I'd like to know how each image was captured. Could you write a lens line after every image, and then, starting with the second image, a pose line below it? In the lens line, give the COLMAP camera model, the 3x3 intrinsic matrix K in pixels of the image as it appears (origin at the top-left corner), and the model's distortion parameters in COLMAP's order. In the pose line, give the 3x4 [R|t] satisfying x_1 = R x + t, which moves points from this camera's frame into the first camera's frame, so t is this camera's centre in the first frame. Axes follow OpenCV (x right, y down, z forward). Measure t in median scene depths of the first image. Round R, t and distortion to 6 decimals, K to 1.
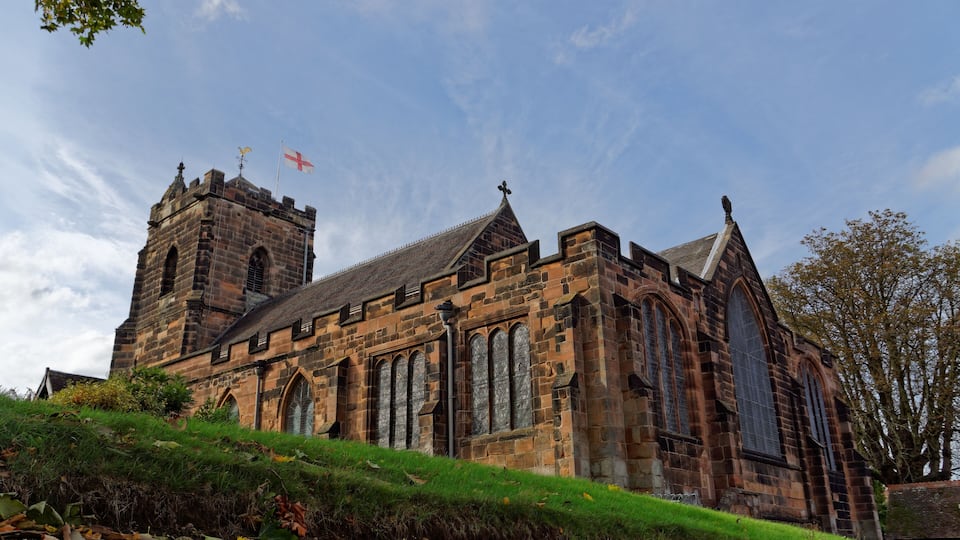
lens RADIAL K [[878.2, 0, 480.0], [0, 878.2, 270.0], [0, 0, 1]] dist [-0.001200, 0.003159]
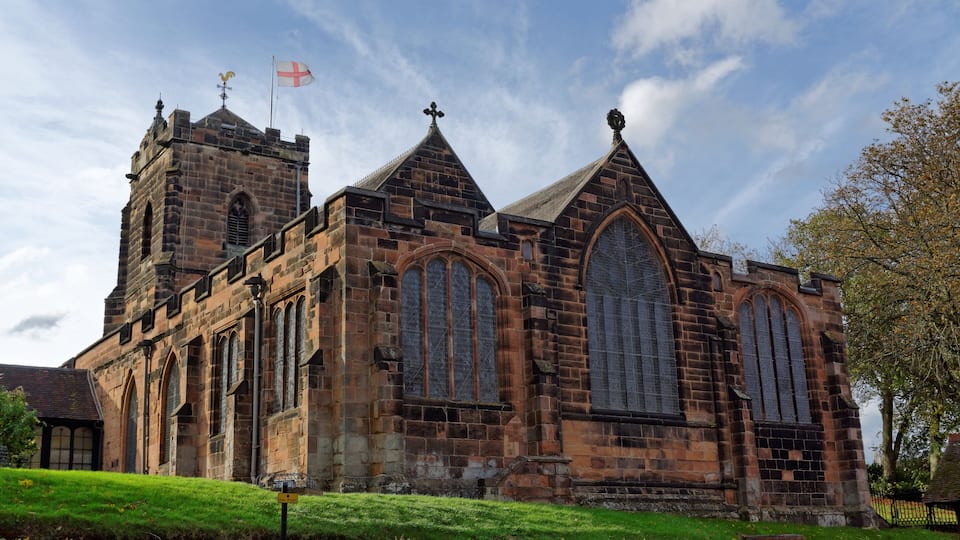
lens RADIAL K [[1241.5, 0, 465.0], [0, 1241.5, 273.2], [0, 0, 1]] dist [0.026958, 0.008695]
pose [[0.958674, -0.081035, -0.272724, 0.454956], [0.108910, 0.990090, 0.088653, -0.050662], [0.262837, -0.114692, 0.957999, -0.191450]]
